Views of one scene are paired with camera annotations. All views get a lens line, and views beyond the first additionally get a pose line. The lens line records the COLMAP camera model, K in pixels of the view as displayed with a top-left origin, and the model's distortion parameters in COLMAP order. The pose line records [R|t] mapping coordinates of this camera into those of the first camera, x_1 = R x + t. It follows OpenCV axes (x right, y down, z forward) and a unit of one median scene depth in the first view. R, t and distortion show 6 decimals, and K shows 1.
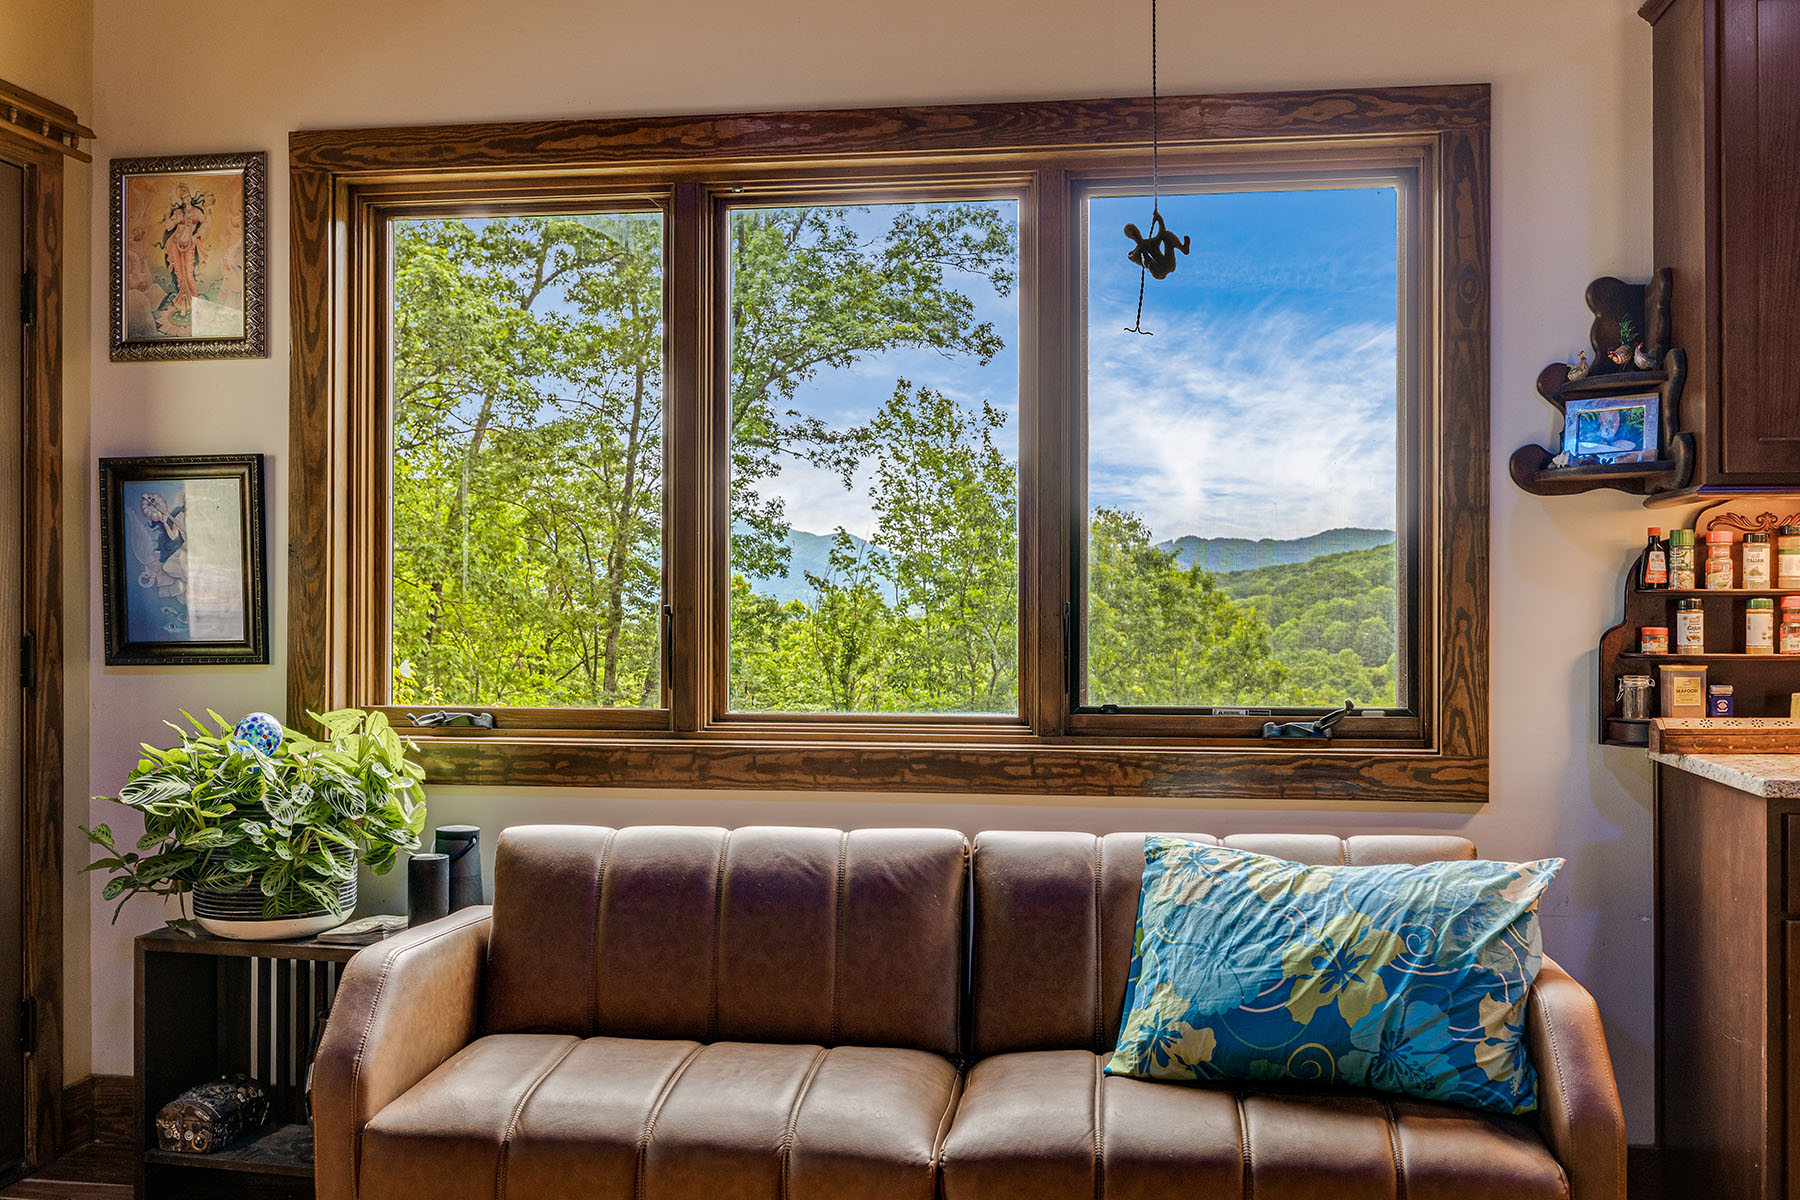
lens RADIAL K [[1786.3, 0, 898.6], [0, 1786.3, 592.4], [0, 0, 1]] dist [0.003810, 0.000000]
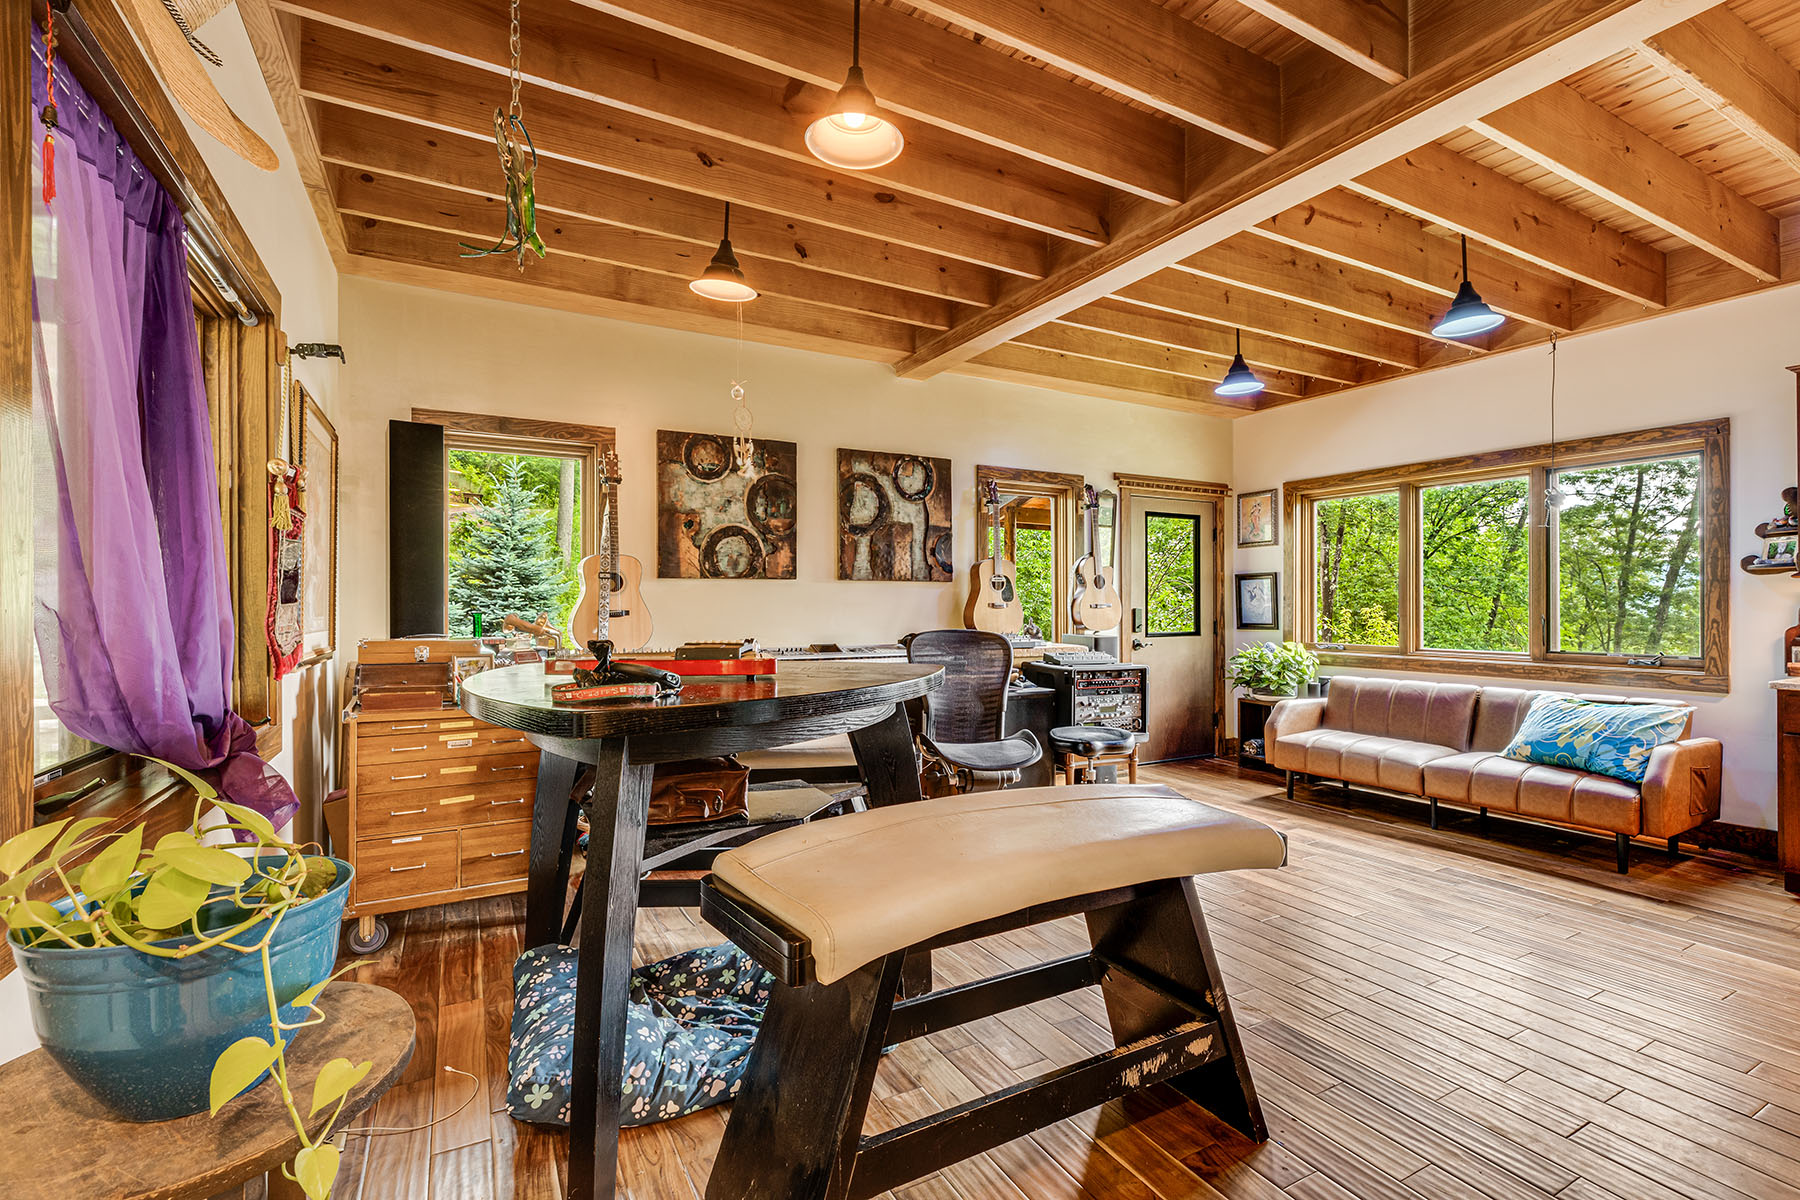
lens RADIAL K [[807.4, 0, 896.8], [0, 807.4, 601.7], [0, 0, 1]] dist [0.007015, -0.001085]
pose [[0.608507, -0.004613, -0.793535, 0.533163], [0.005563, 0.999983, -0.001547, -0.021008], [0.793529, -0.003473, 0.608523, -0.683383]]
